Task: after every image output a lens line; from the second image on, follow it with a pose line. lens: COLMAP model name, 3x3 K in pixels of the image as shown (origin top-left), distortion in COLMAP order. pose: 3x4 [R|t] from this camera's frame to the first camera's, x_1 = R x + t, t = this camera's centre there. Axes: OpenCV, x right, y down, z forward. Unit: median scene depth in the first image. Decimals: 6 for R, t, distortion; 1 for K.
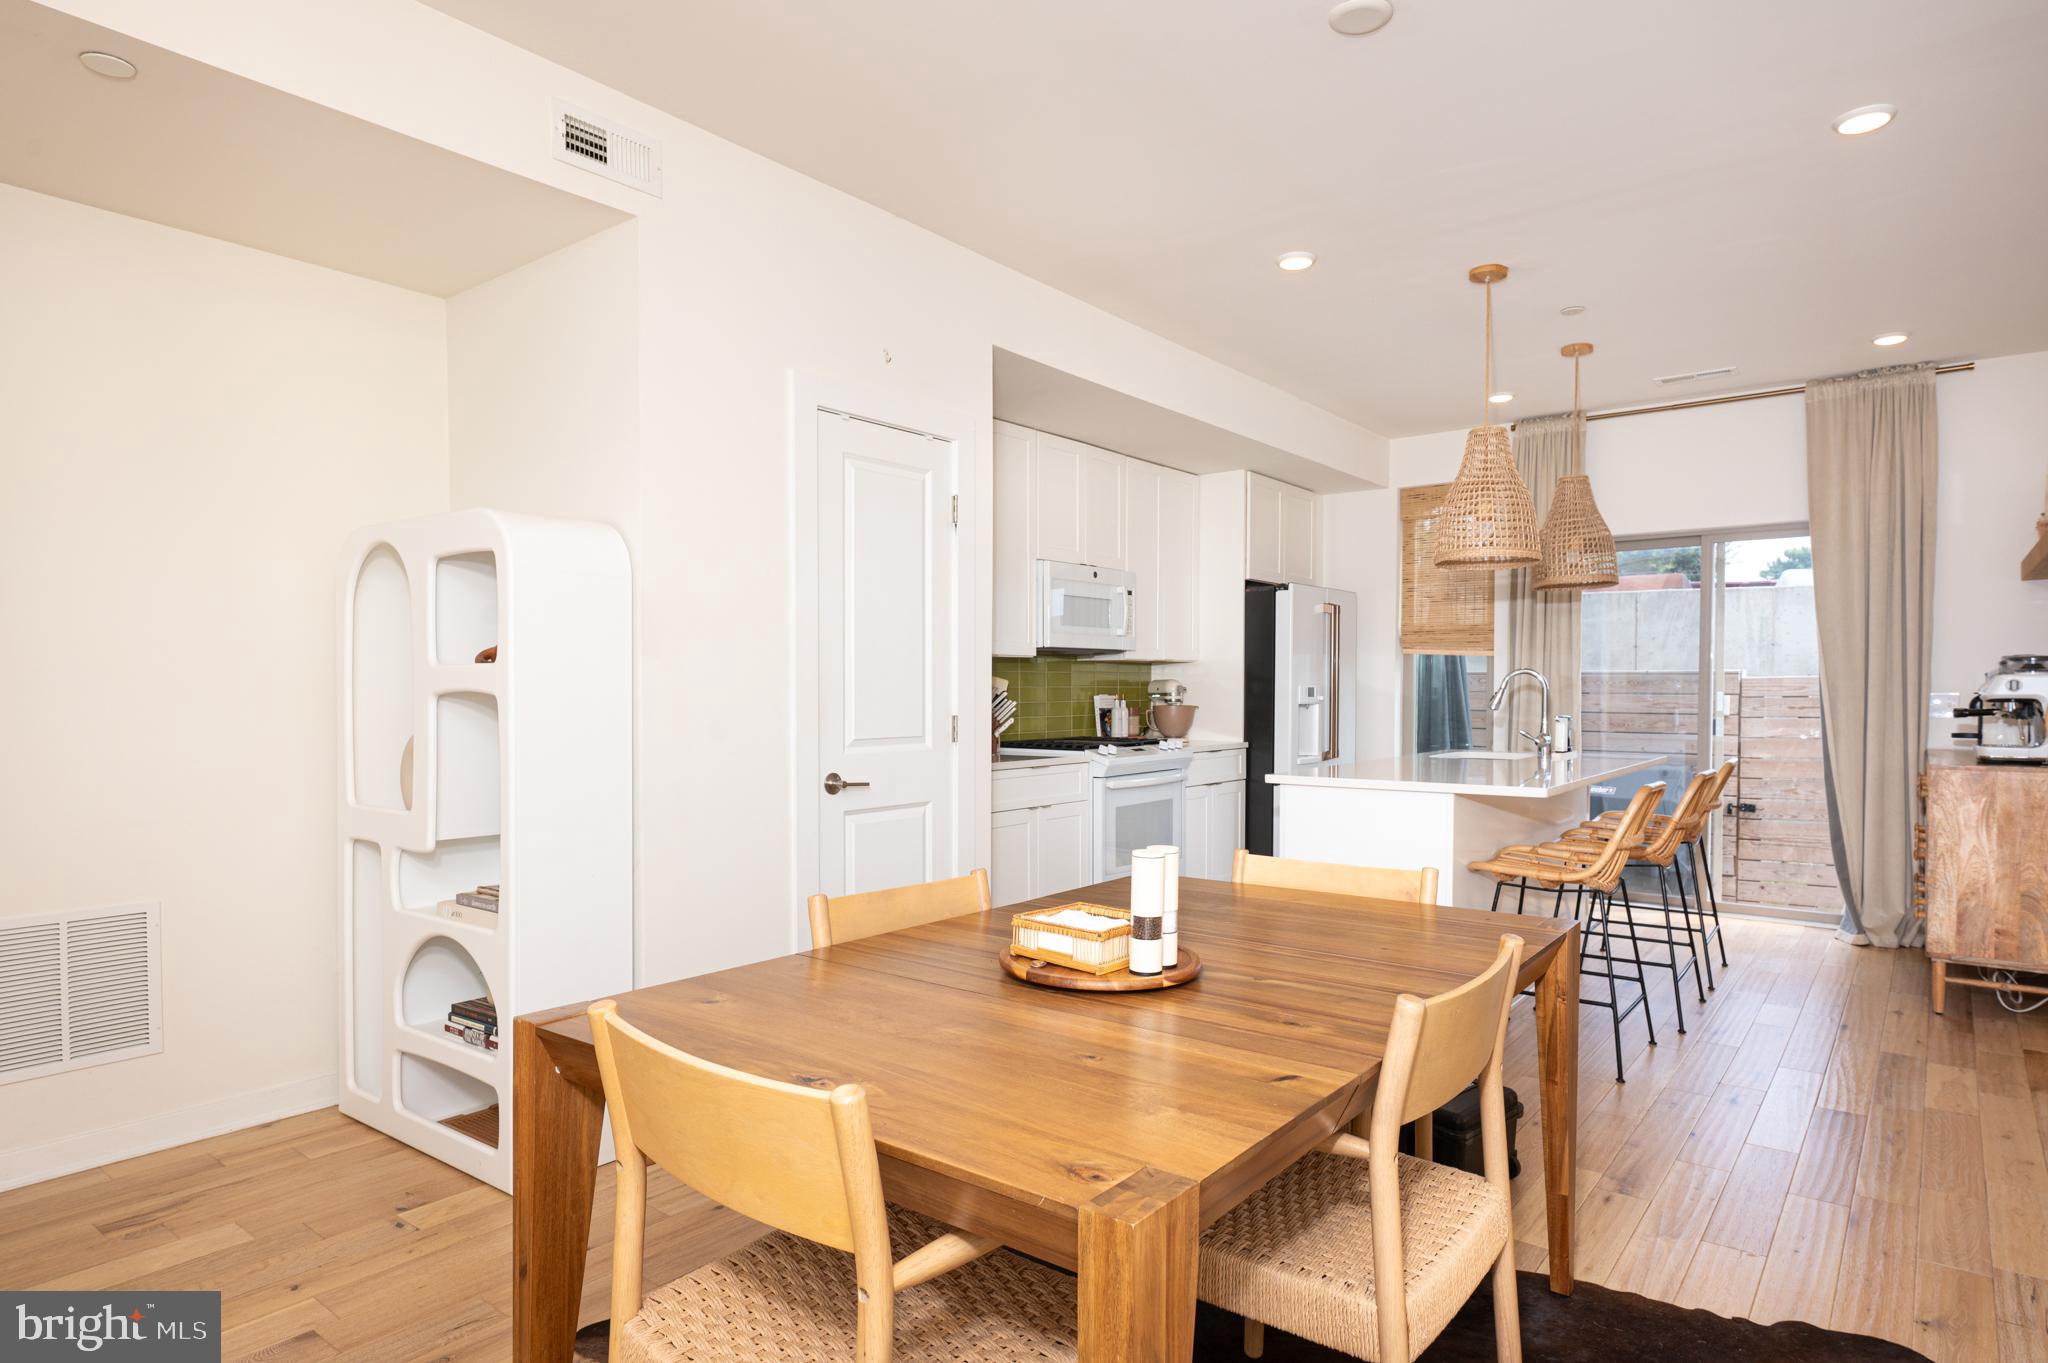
lens RADIAL K [[1157.3, 0, 1017.1], [0, 1157.3, 723.1], [0, 0, 1]] dist [0.007430, -0.002123]
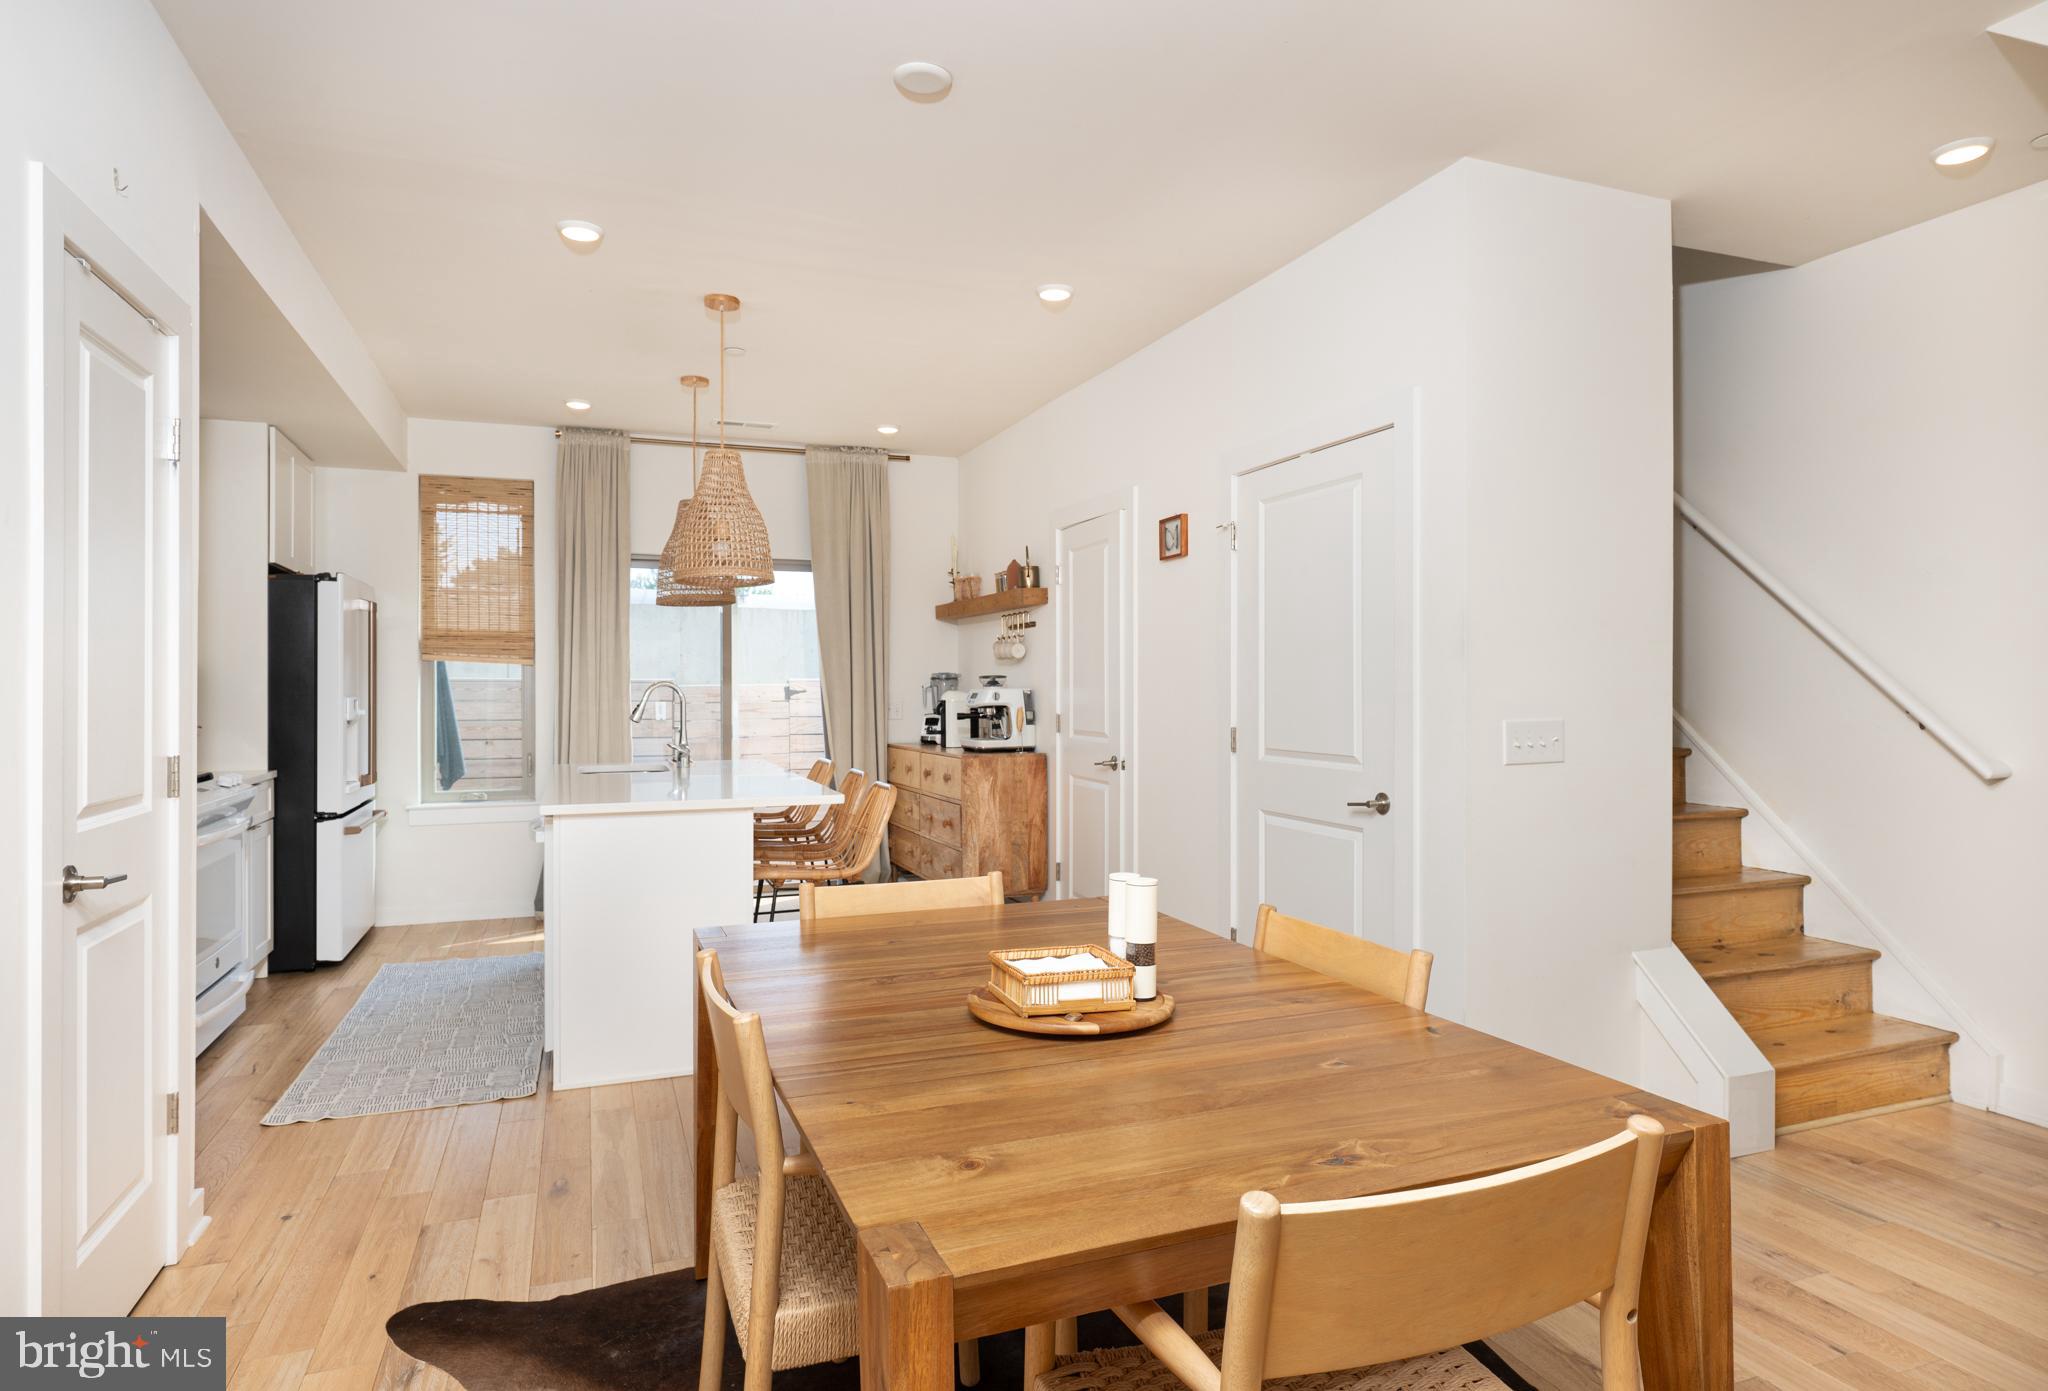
lens RADIAL K [[1178.4, 0, 1055.3], [0, 1178.4, 690.1], [0, 0, 1]] dist [-0.002155, 0.000676]
pose [[0.495358, -0.002847, 0.868684, -0.333132], [0.028032, 0.999526, -0.012710, -0.018803], [-0.868237, 0.030647, 0.495203, 0.214778]]
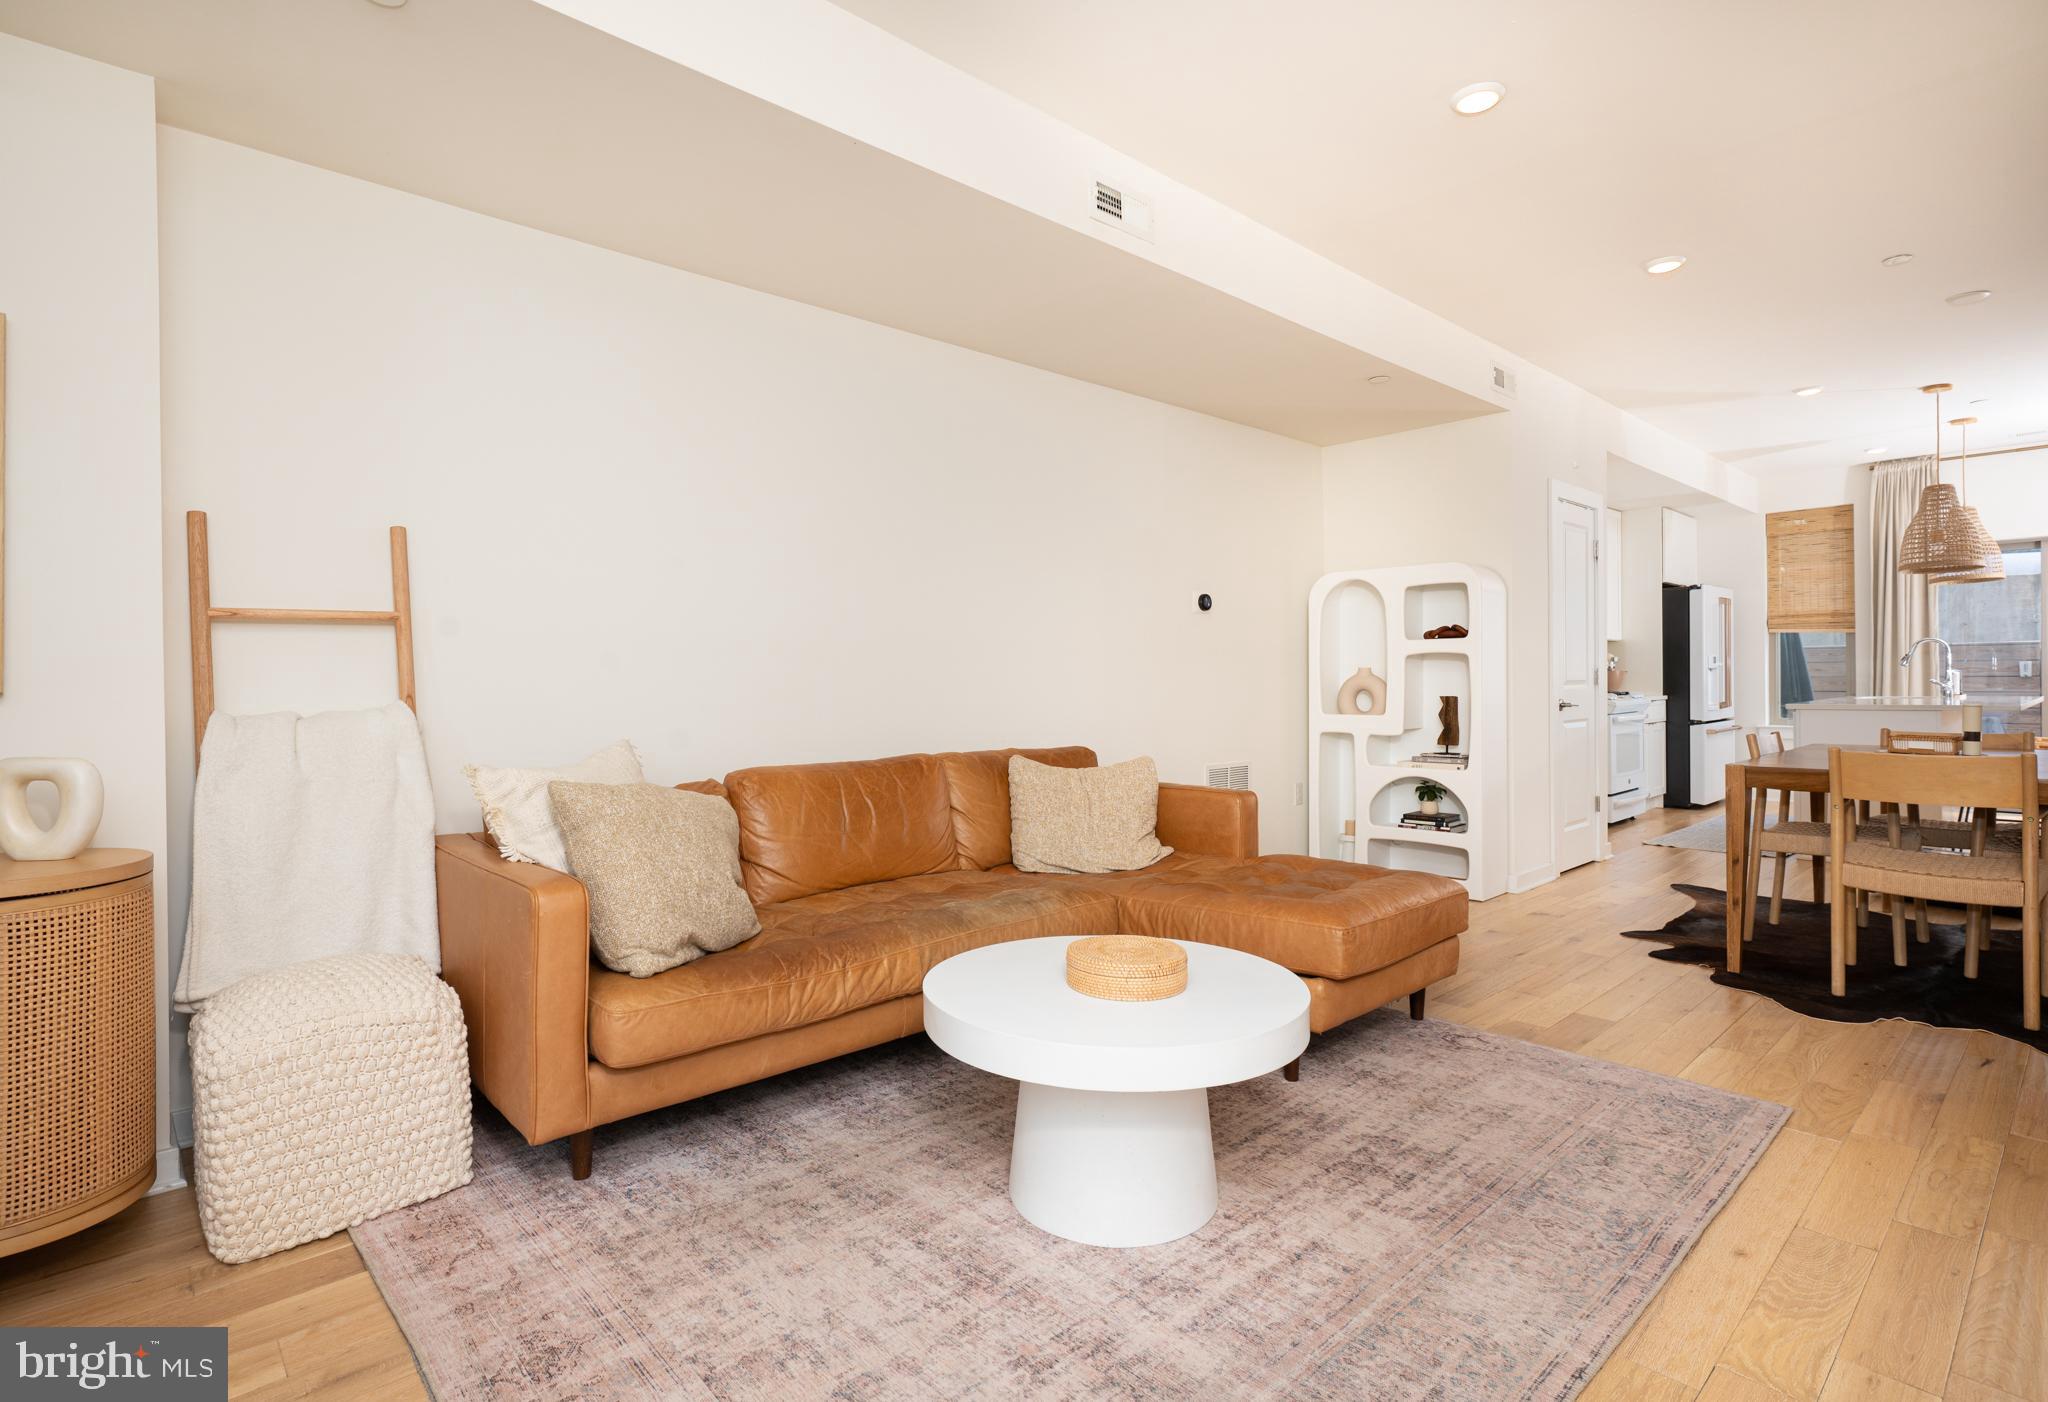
lens RADIAL K [[991.3, 0, 988.7], [0, 991.3, 687.9], [0, 0, 1]] dist [0.003677, -0.000216]
pose [[0.984169, -0.011906, -0.176831, -0.592318], [0.007745, 0.999677, -0.024198, 0.043591], [0.177062, 0.022445, 0.983944, -0.517765]]
